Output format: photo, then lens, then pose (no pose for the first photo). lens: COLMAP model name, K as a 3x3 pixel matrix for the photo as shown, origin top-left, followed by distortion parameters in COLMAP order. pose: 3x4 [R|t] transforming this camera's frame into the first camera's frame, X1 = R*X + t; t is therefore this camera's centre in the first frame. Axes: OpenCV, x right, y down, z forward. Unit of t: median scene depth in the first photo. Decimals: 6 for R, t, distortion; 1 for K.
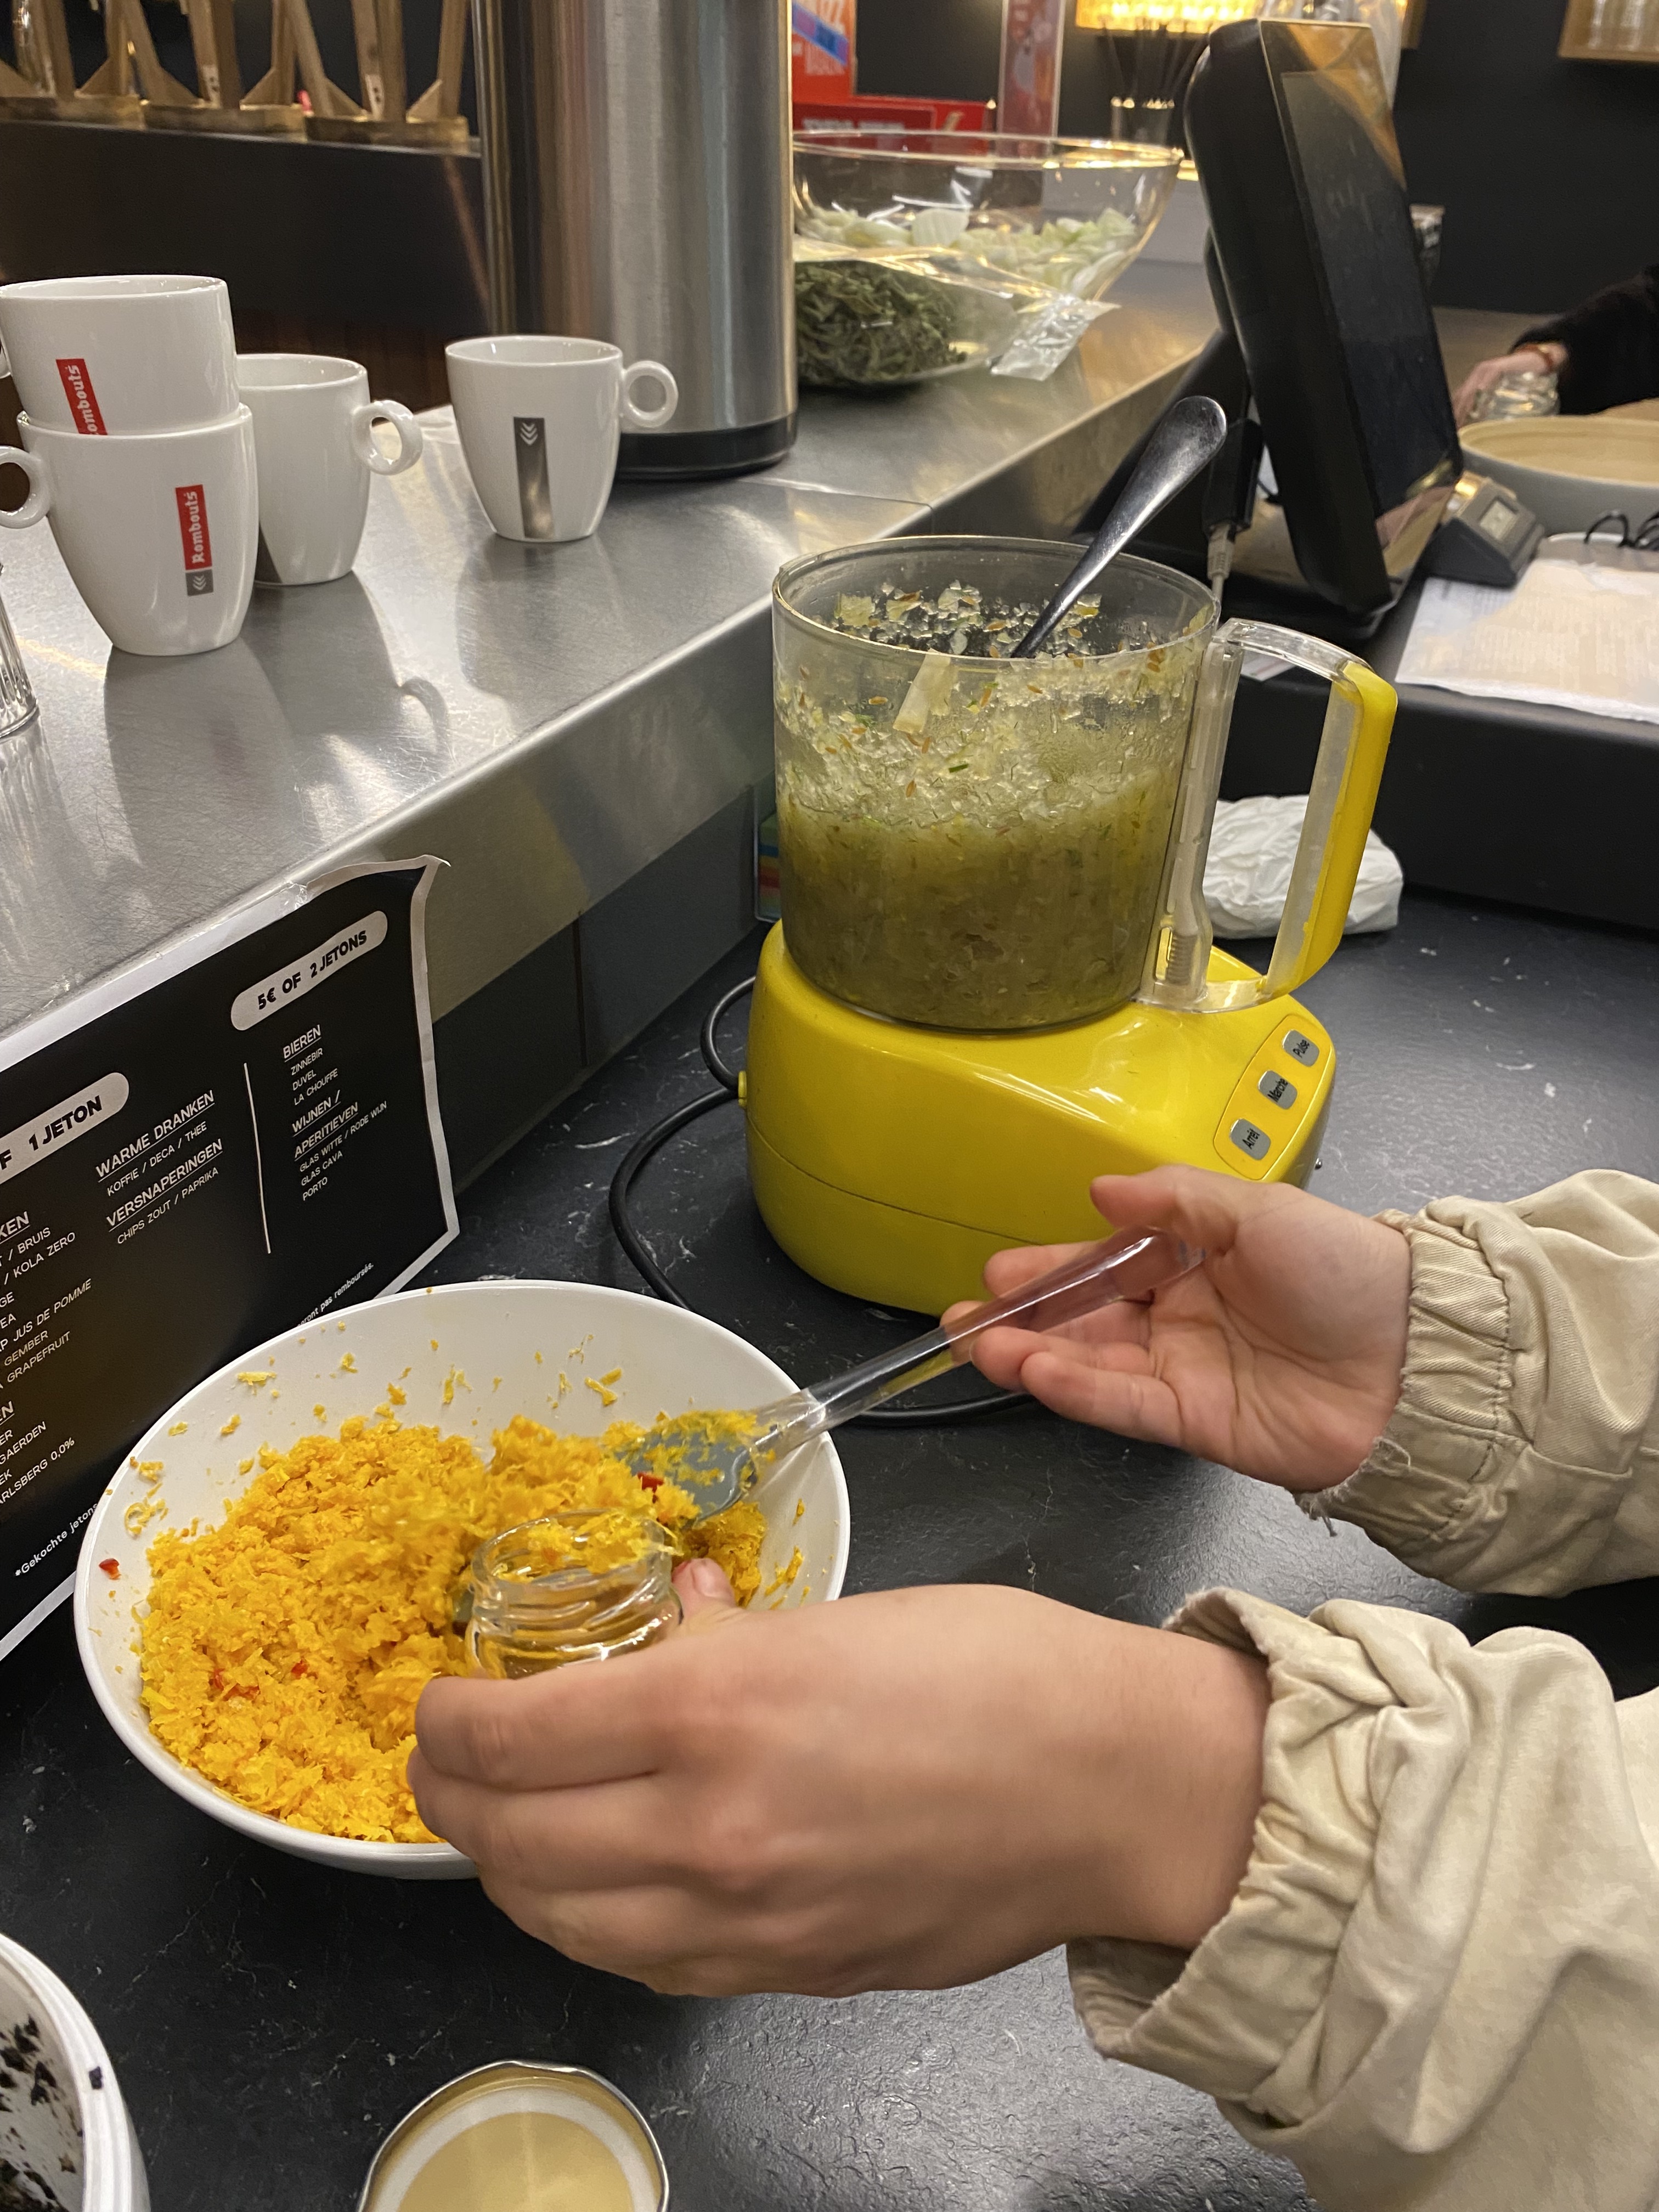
lens RADIAL K [[1708.0, 0, 830.6], [0, 1708.0, 1103.5], [0, 0, 1]] dist [0.024864, -0.024894]
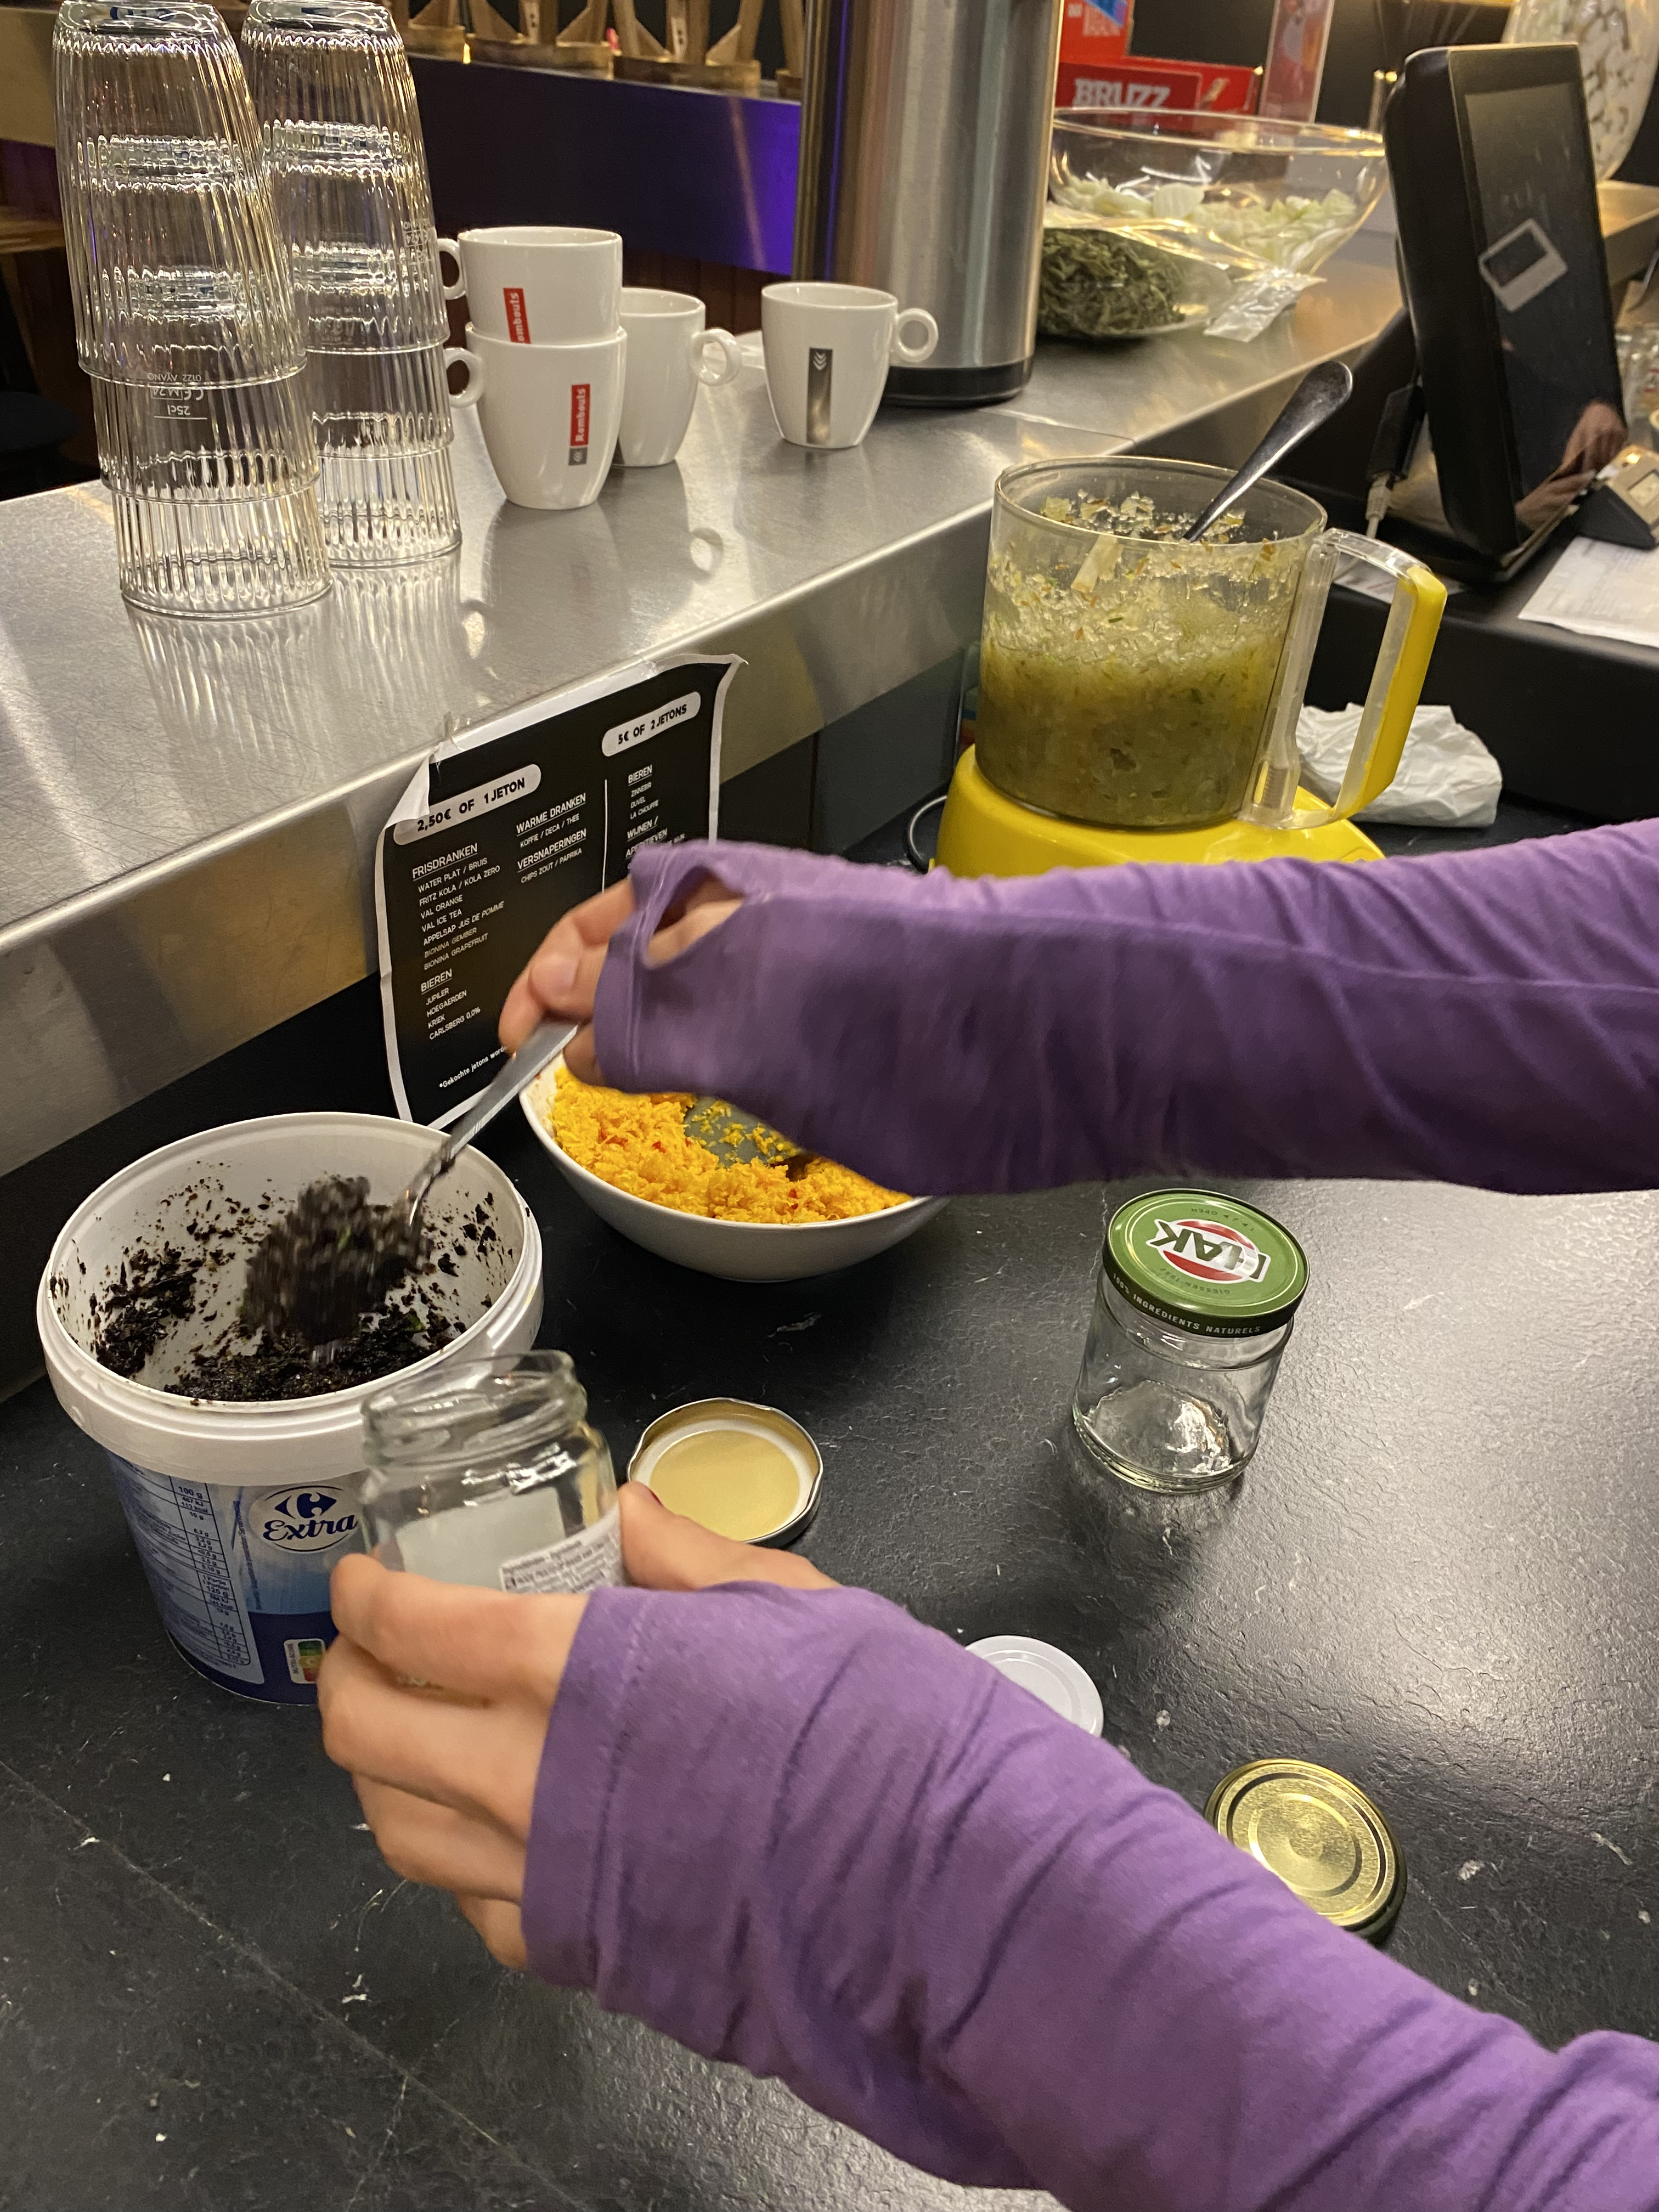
lens RADIAL K [[1708.0, 0, 832.7], [0, 1708.0, 1106.1], [0, 0, 1]] dist [0.024864, -0.024894]
pose [[0.989904, 0.102325, -0.098077, 0.017752], [-0.099317, 0.994437, 0.035089, 0.125581], [0.101122, -0.024994, 0.994560, -0.308474]]
